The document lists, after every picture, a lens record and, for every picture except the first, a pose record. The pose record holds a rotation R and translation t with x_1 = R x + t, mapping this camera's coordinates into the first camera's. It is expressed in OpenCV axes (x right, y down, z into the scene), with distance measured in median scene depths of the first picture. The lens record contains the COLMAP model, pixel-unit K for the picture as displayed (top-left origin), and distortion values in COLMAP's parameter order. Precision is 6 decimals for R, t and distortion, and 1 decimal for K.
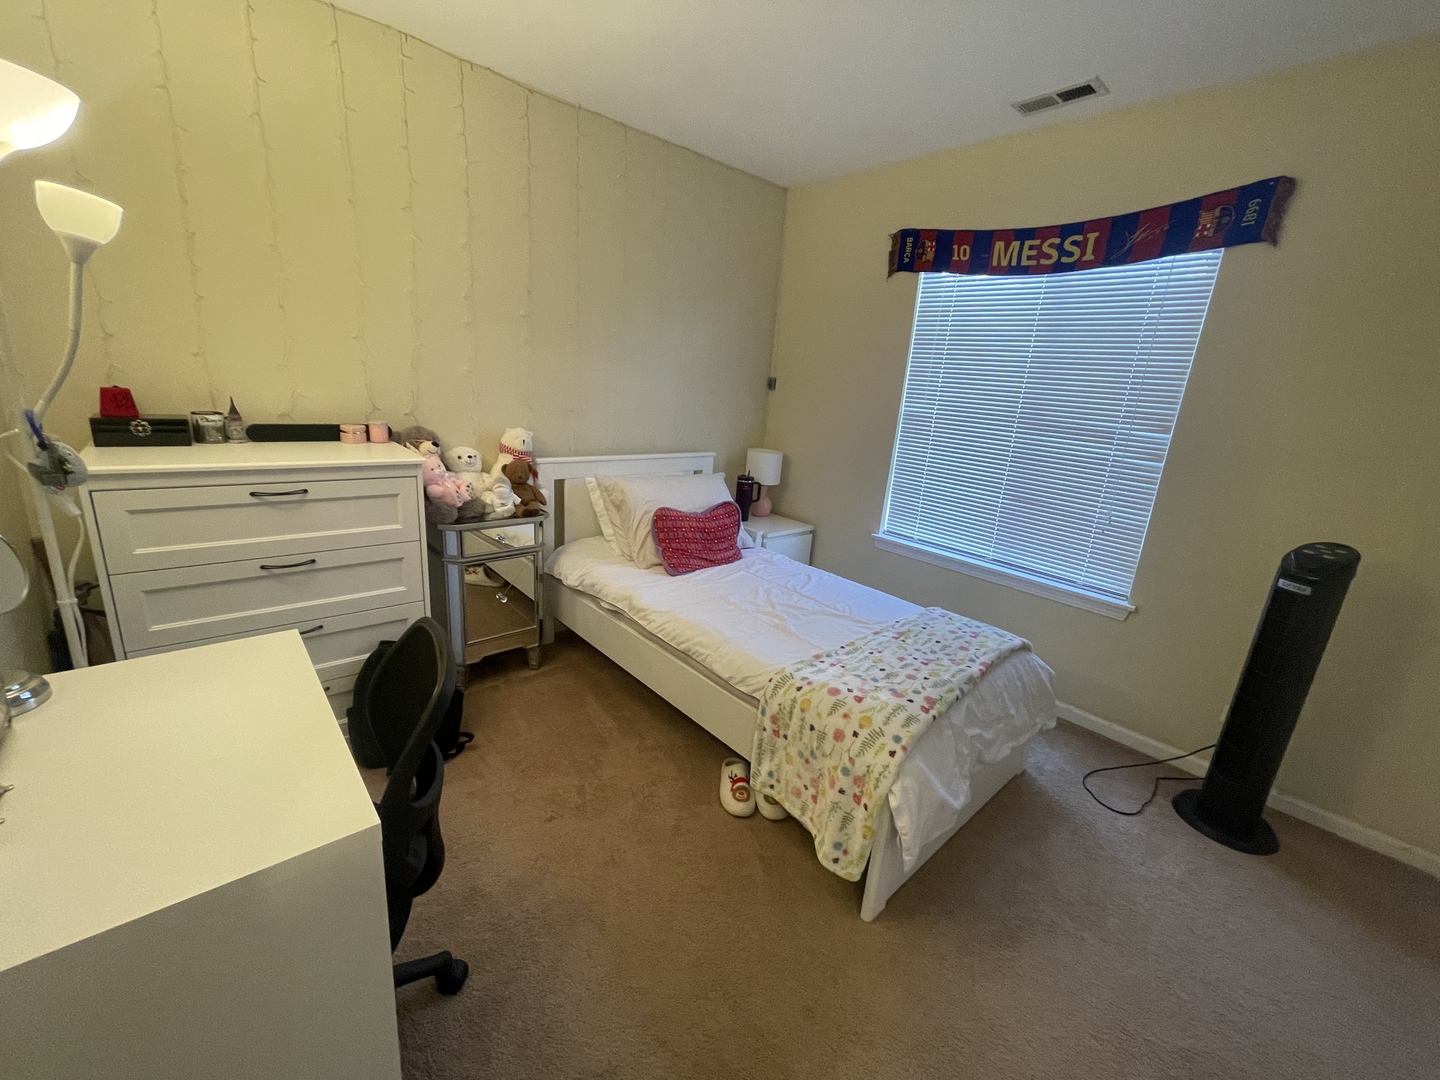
lens RADIAL K [[581.4, 0, 722.1], [0, 581.4, 539.7], [0, 0, 1]] dist [-0.003518, -0.000233]
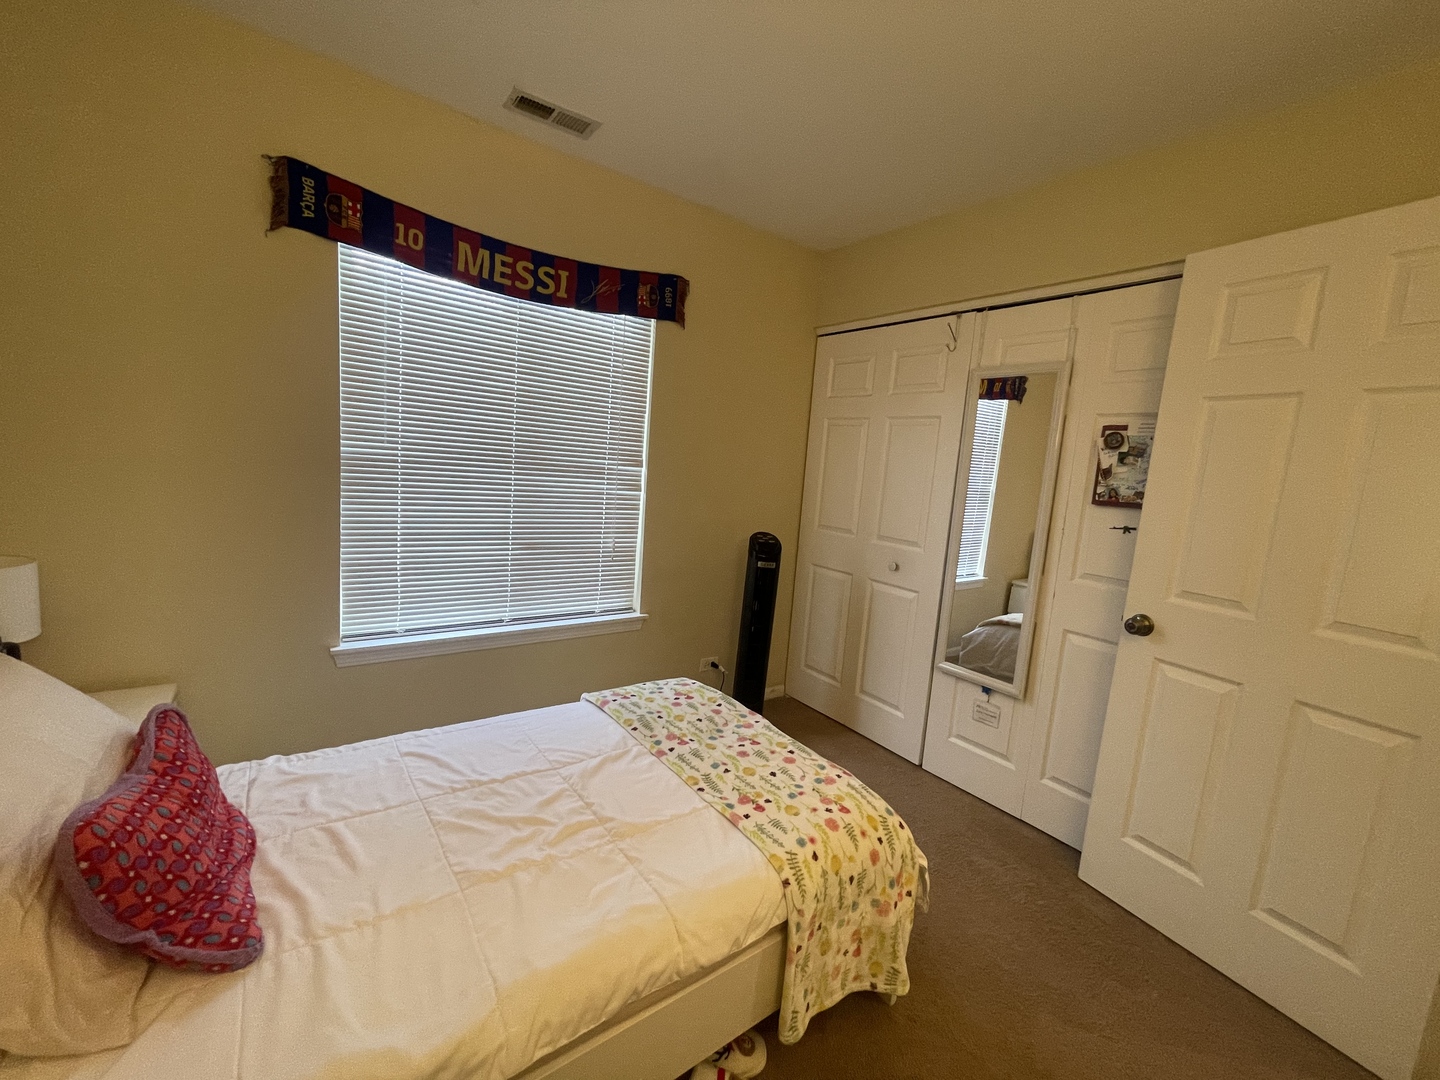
lens RADIAL K [[581.4, 0, 721.6], [0, 581.4, 533.9], [0, 0, 1]] dist [-0.003518, -0.000233]
pose [[0.105884, -0.197584, 0.974551, -0.367432], [0.190815, 0.965884, 0.175095, -0.209704], [-0.975899, 0.167419, 0.139974, 0.646785]]
